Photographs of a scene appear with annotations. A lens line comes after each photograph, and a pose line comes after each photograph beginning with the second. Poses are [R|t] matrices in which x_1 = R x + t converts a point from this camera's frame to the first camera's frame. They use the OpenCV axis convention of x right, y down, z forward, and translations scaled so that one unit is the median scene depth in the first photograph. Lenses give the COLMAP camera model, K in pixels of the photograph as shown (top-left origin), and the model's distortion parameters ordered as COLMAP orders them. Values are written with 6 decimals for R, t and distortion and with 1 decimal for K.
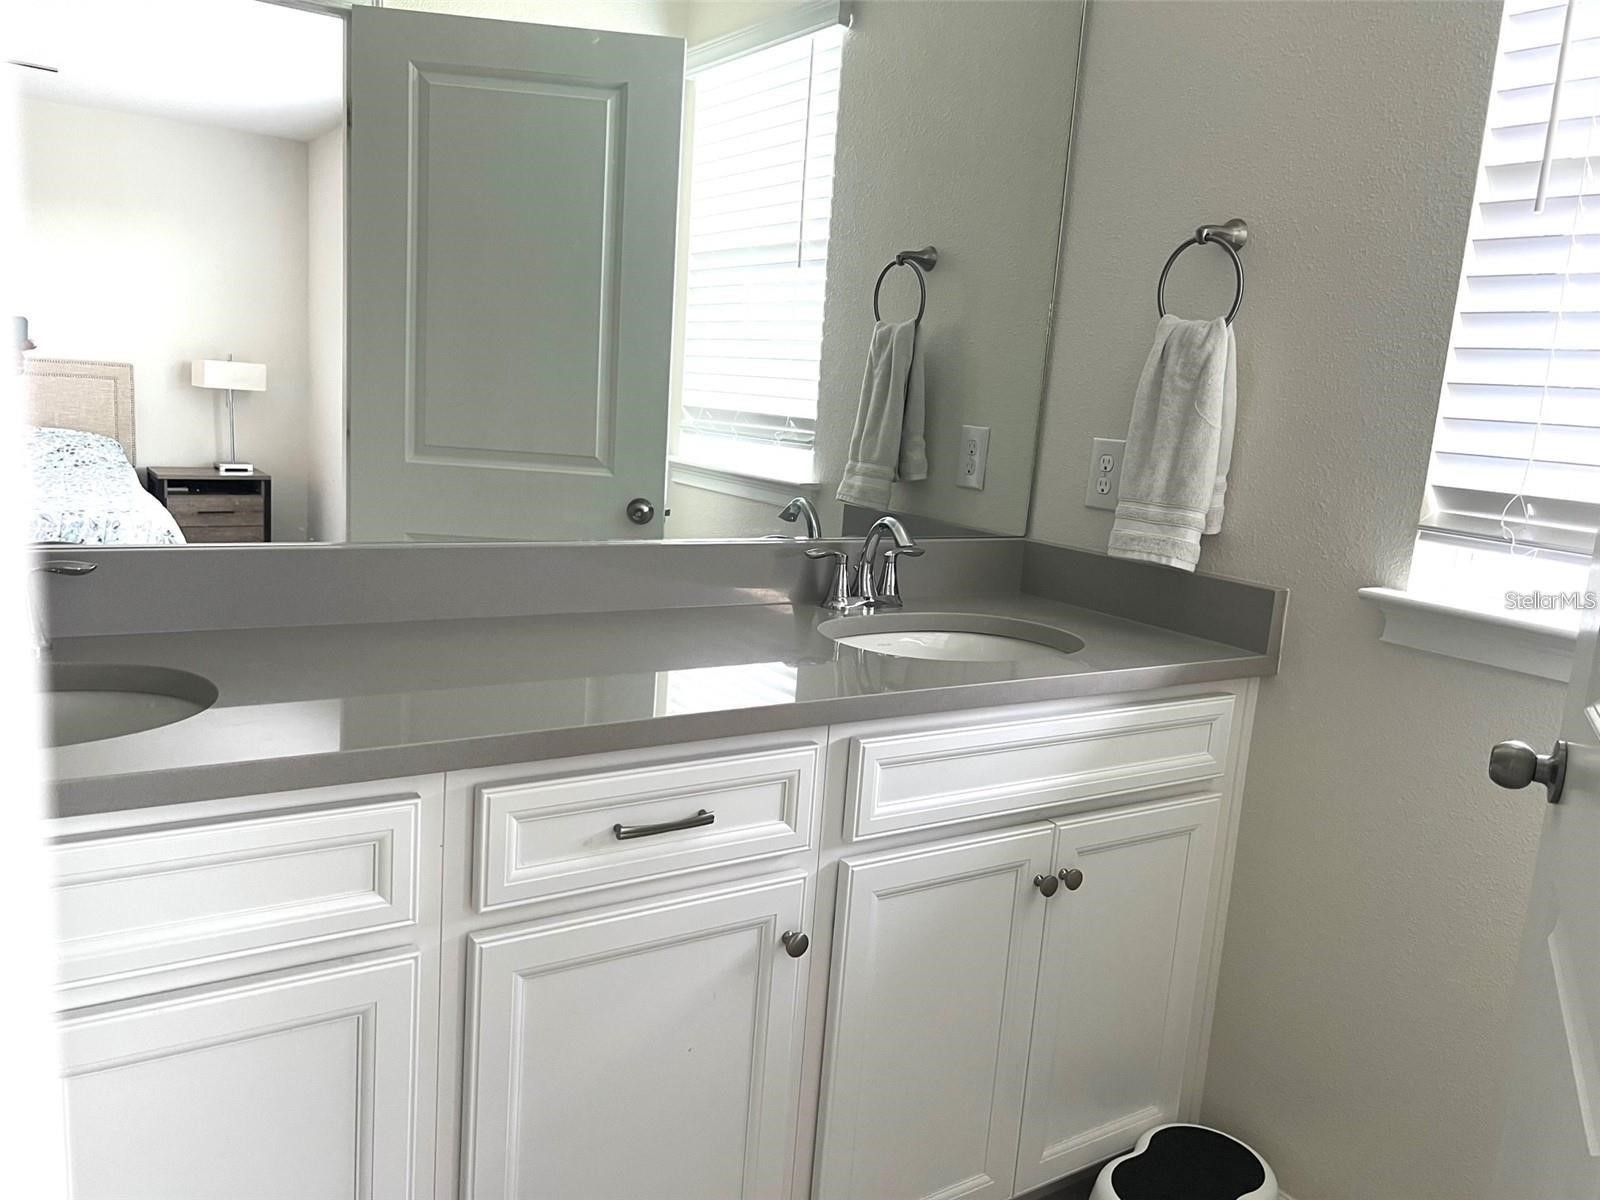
lens RADIAL K [[1205.1, 0, 802.5], [0, 1205.1, 598.2], [0, 0, 1]] dist [0.046095, -0.028489]
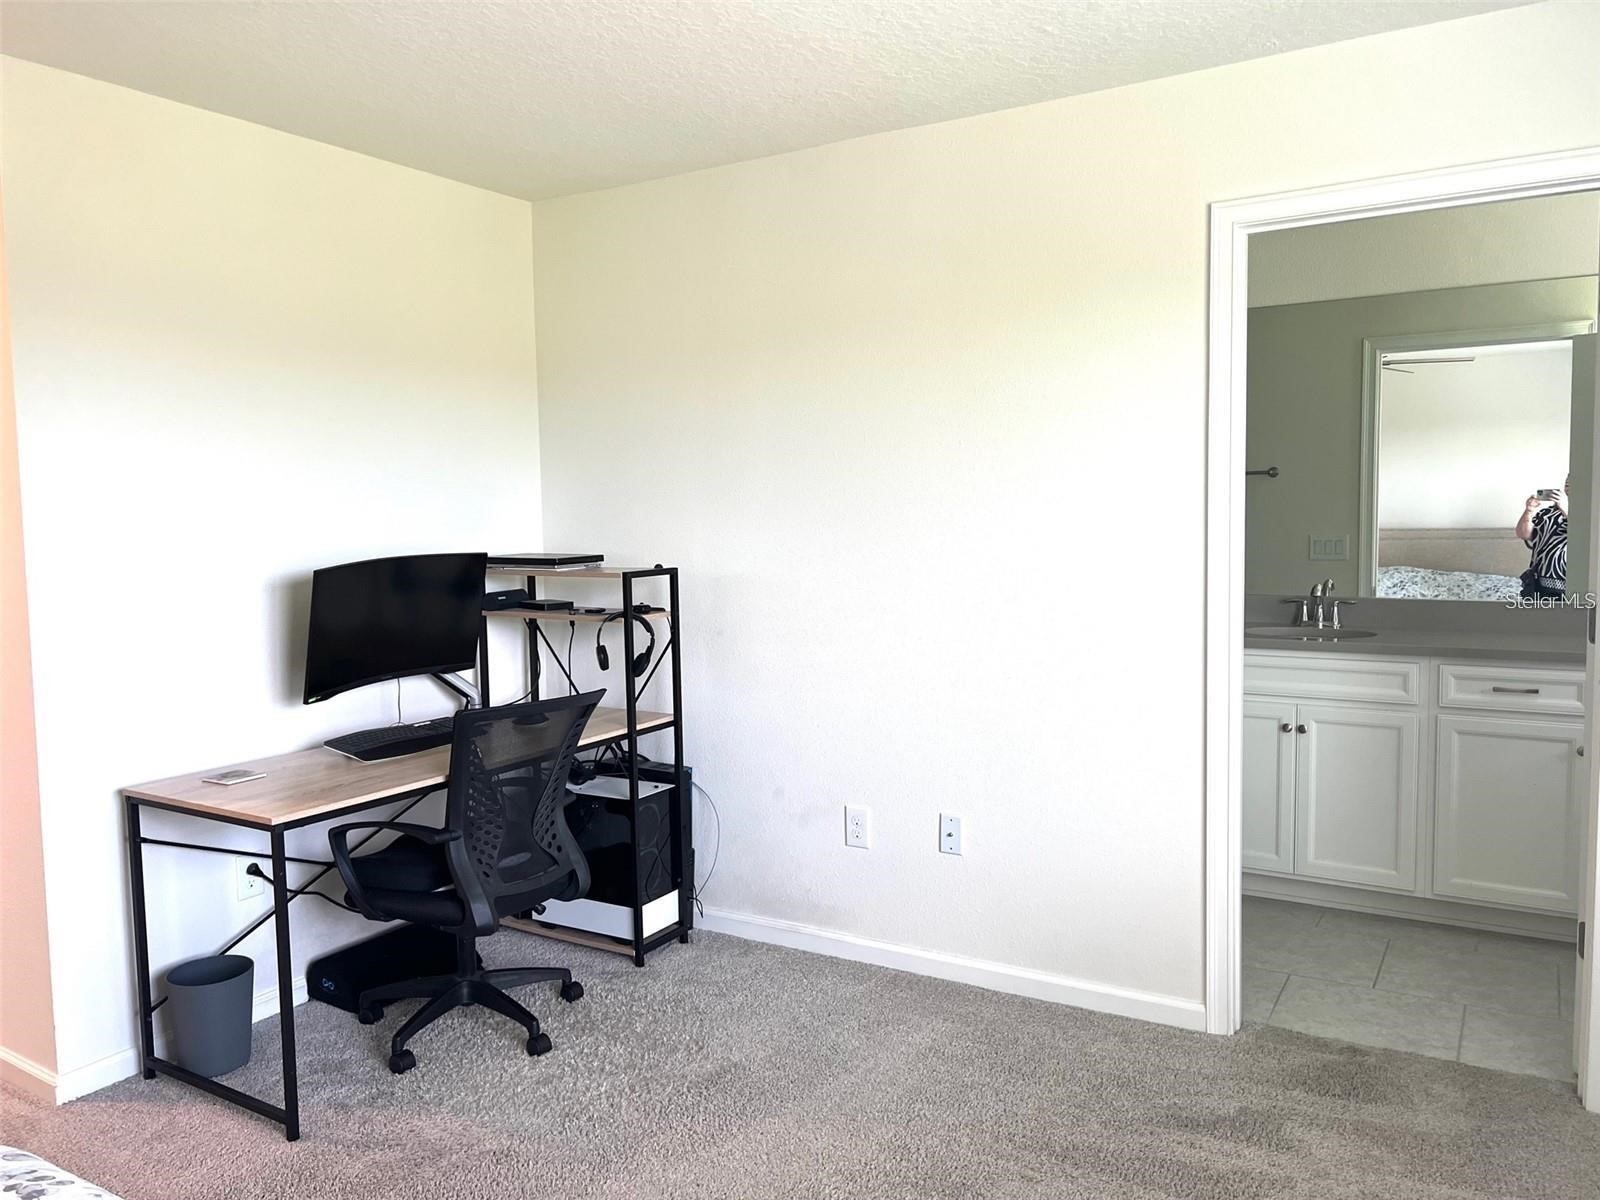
lens RADIAL K [[1205.1, 0, 800.8], [0, 1205.1, 599.0], [0, 0, 1]] dist [0.046095, -0.028489]
pose [[0.413800, -0.005037, -0.910354, 1.913042], [-0.116916, 0.991410, -0.058629, 0.363181], [0.902829, 0.130696, 0.409657, -1.808534]]
